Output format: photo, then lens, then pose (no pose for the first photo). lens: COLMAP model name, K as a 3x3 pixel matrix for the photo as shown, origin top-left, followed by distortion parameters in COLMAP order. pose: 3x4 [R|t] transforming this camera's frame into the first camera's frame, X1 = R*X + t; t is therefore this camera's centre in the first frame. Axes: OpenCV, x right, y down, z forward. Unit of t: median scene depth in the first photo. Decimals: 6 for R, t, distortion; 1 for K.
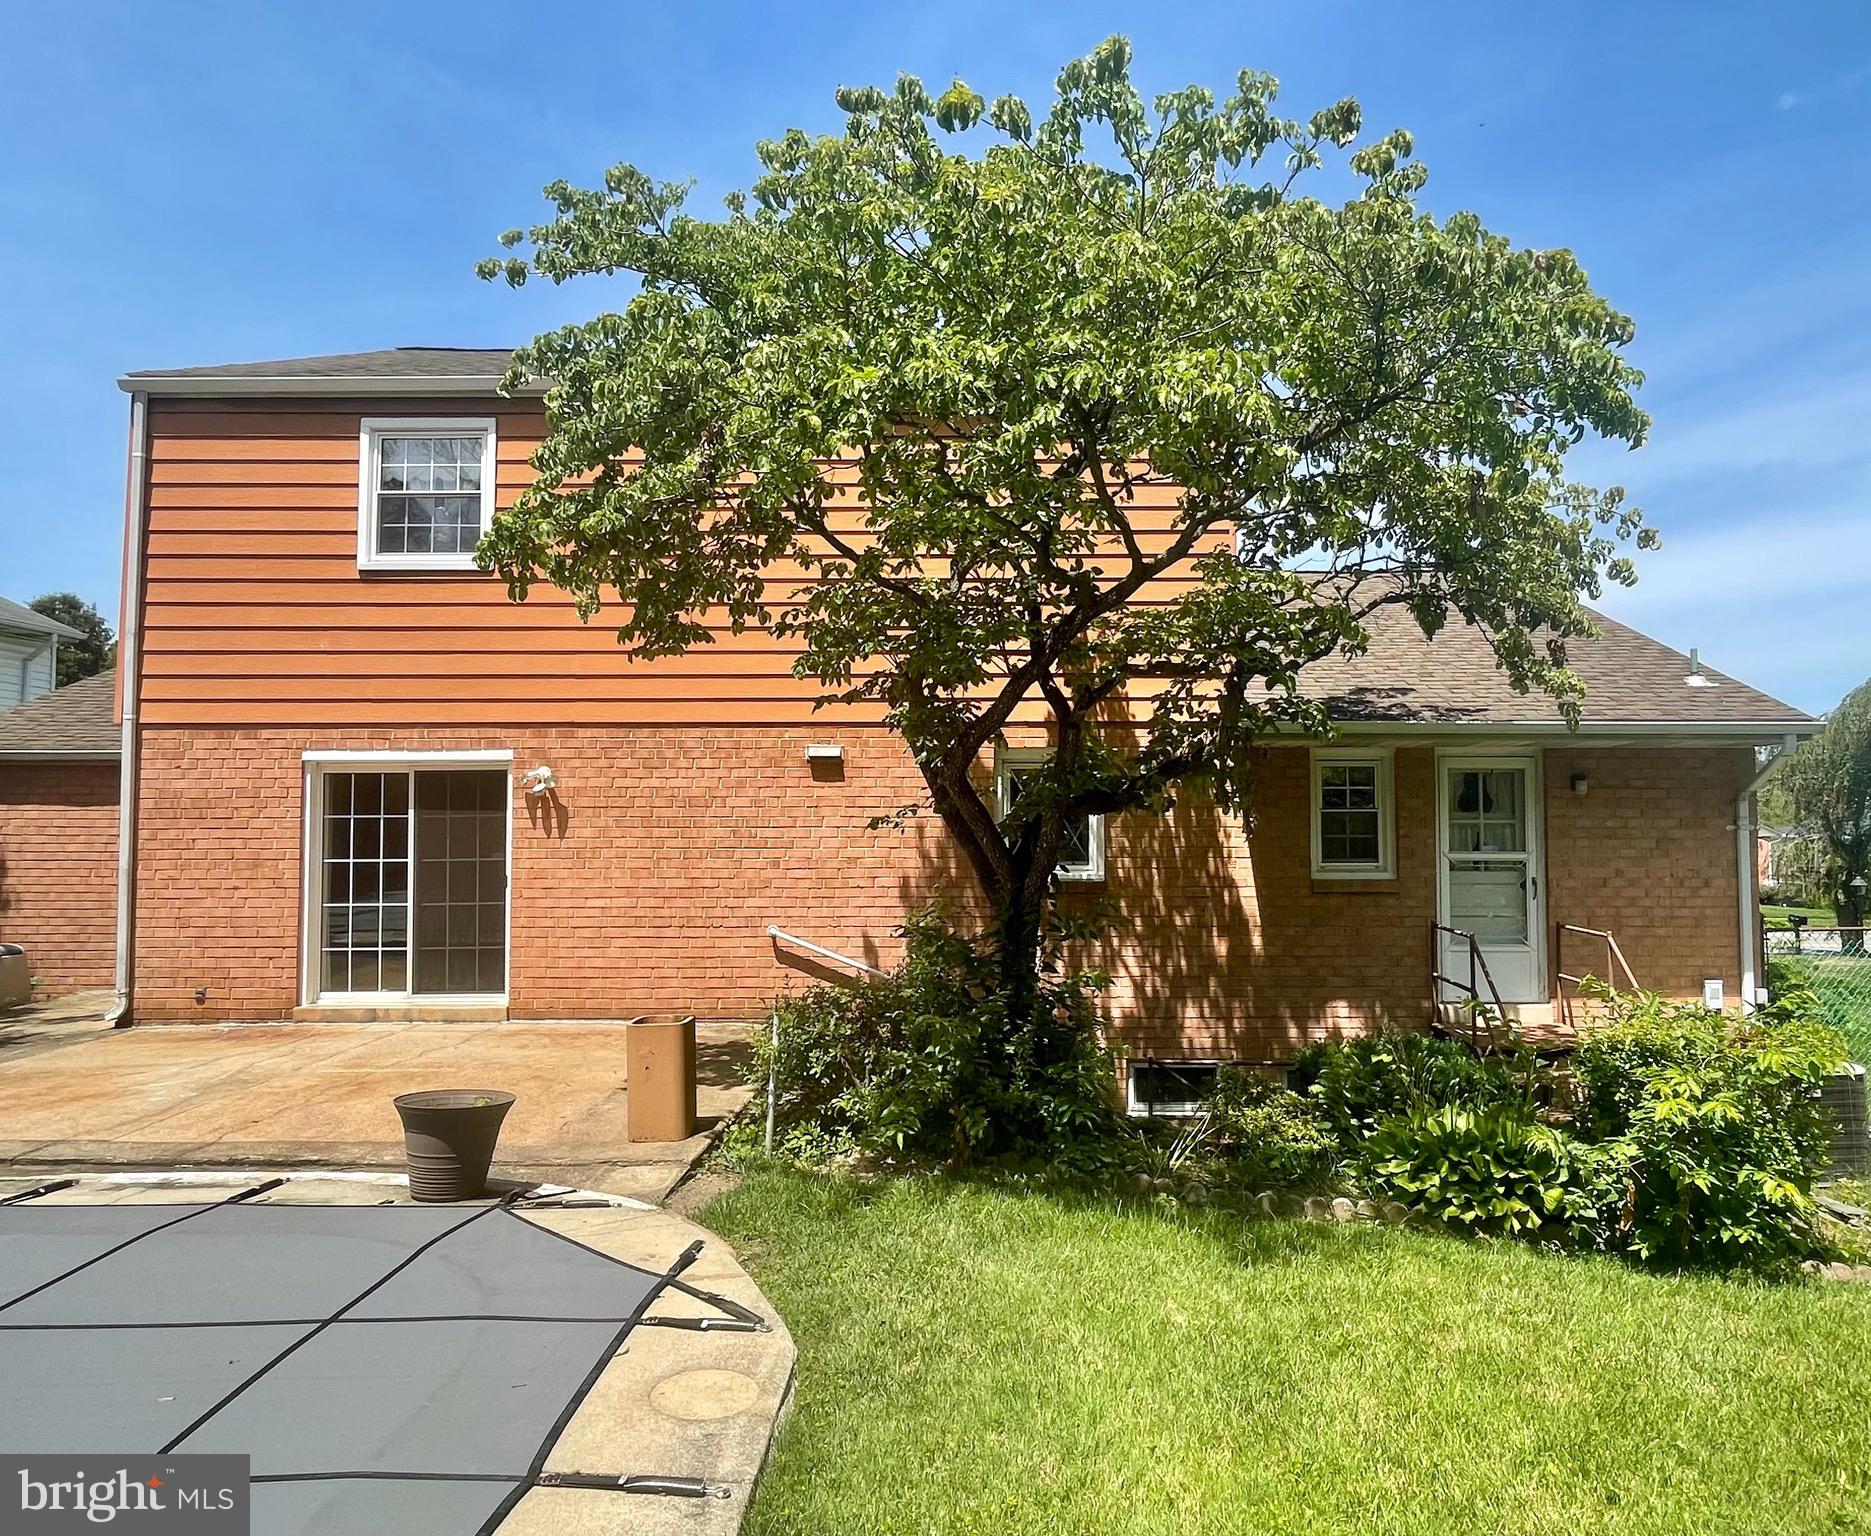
lens RADIAL K [[1146.9, 0, 935.5], [0, 1146.9, 768.0], [0, 0, 1]] dist [-0.000362, -0.000995]
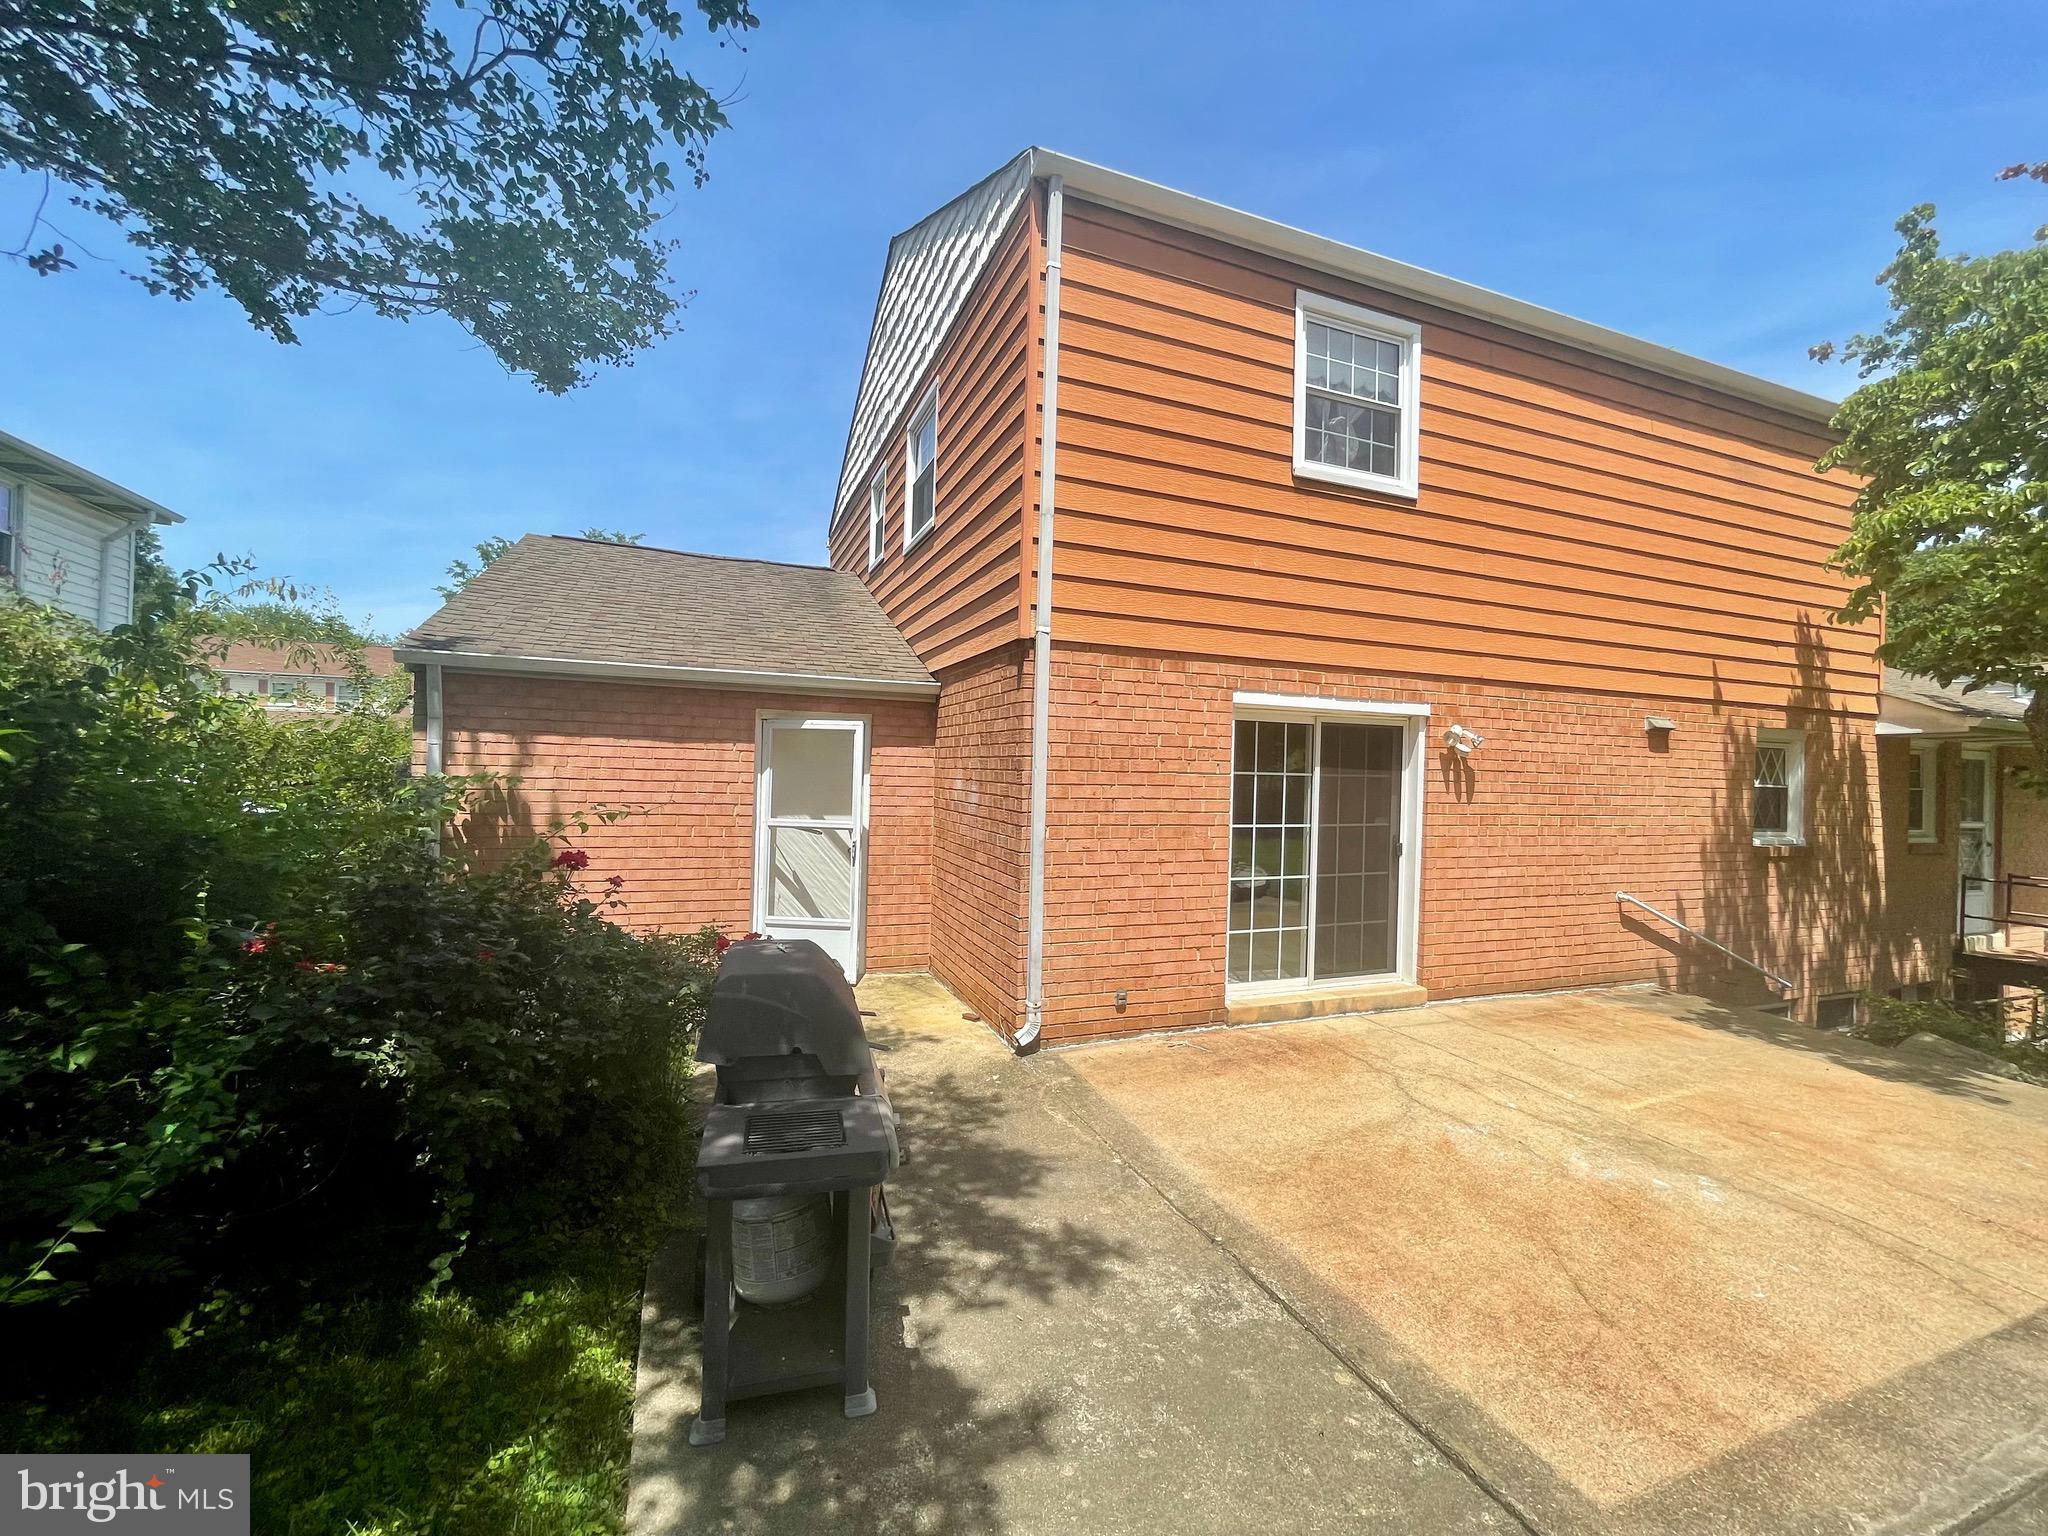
lens RADIAL K [[834.1, 0, 1024.0], [0, 834.1, 768.0], [0, 0, 1]] dist [-0.001130, -0.000185]
pose [[0.928551, 0.028217, 0.370130, -0.907709], [-0.045545, 0.998233, 0.038159, 0.023269], [-0.368399, -0.052290, 0.928196, 0.508365]]
